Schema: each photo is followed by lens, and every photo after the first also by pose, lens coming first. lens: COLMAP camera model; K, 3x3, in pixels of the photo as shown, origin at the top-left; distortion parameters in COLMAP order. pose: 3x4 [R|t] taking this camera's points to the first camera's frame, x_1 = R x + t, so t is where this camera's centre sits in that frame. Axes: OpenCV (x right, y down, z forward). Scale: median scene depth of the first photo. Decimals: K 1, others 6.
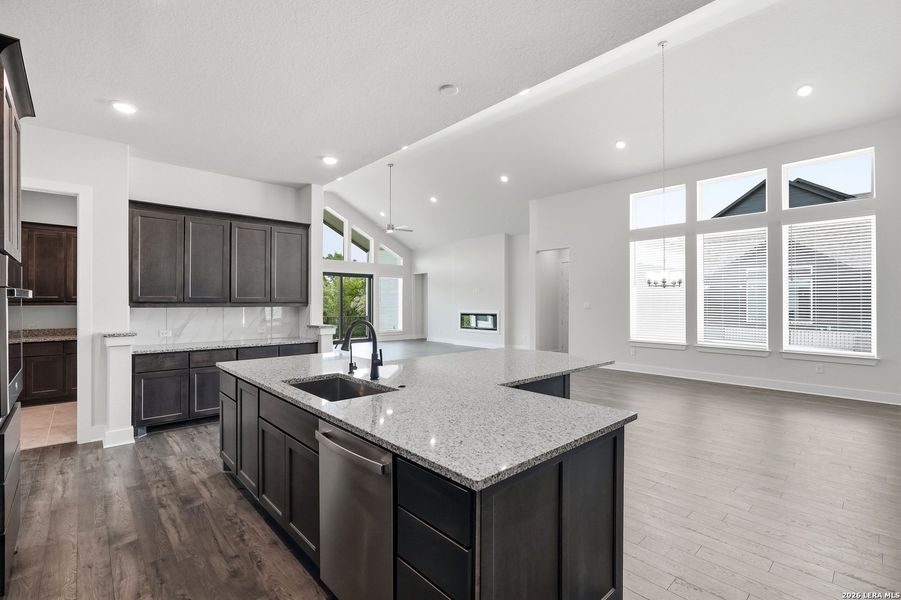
lens RADIAL K [[409.8, 0, 450.5], [0, 409.8, 300.0], [0, 0, 1]] dist [-0.014729, 0.007763]
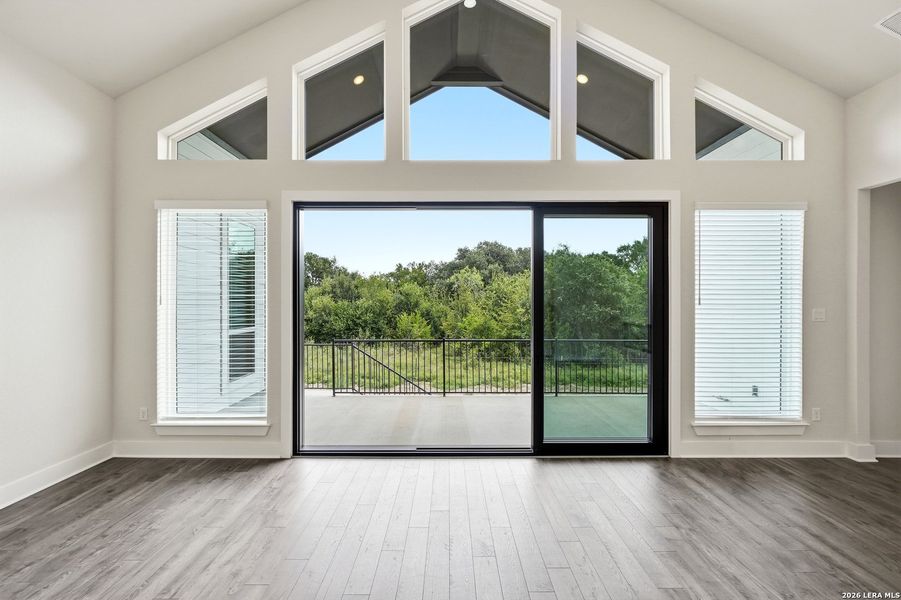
lens RADIAL K [[411.2, 0, 448.7], [0, 411.2, 301.8], [0, 0, 1]] dist [-0.002660, 0.000237]
pose [[0.740278, 0.001532, -0.672299, -0.405854], [0.004634, 0.999962, 0.007381, -0.001821], [0.672285, -0.008579, 0.740243, 2.489922]]
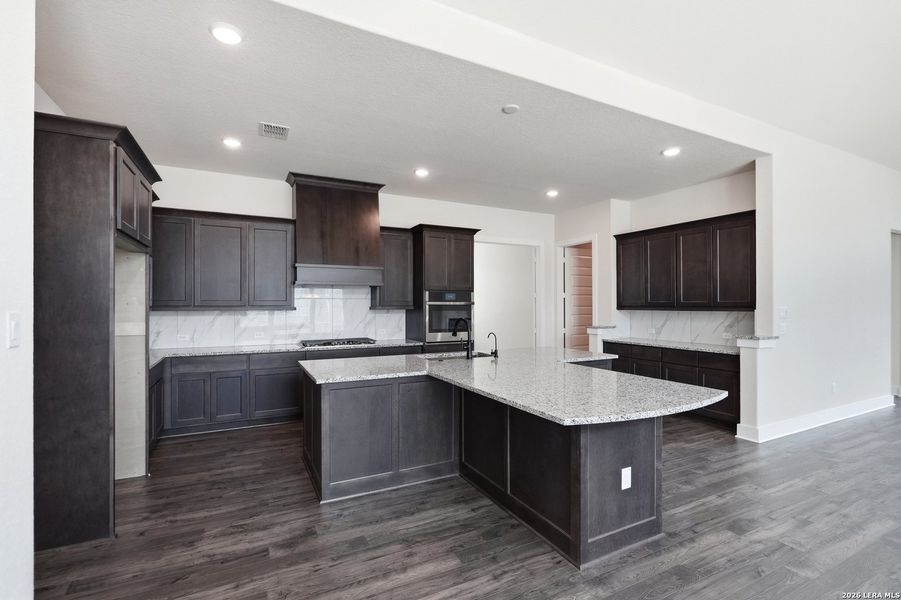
lens RADIAL K [[409.8, 0, 450.5], [0, 409.8, 300.0], [0, 0, 1]] dist [-0.014729, 0.007763]
pose [[-0.259850, -0.010989, -0.965586, 0.808491], [0.005208, 0.999905, -0.012781, -0.000783], [0.965635, -0.008350, -0.259768, 0.853008]]
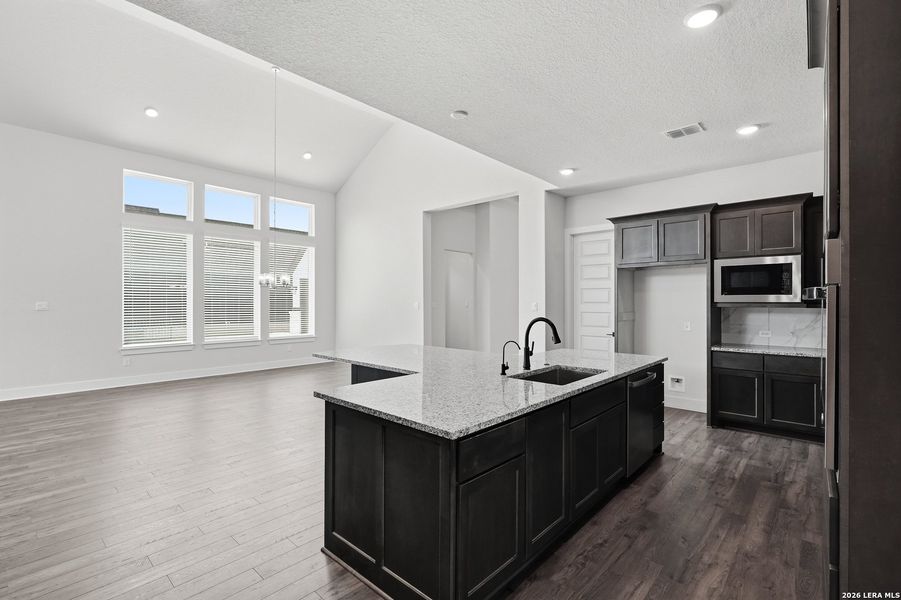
lens RADIAL K [[406.2, 0, 452.2], [0, 406.2, 300.0], [0, 0, 1]] dist [-0.003840, -0.000068]
pose [[-0.096265, 0.001541, 0.995355, -0.847263], [-0.007913, 0.999966, -0.002314, 0.000787], [-0.995324, -0.008099, -0.096249, 0.852335]]
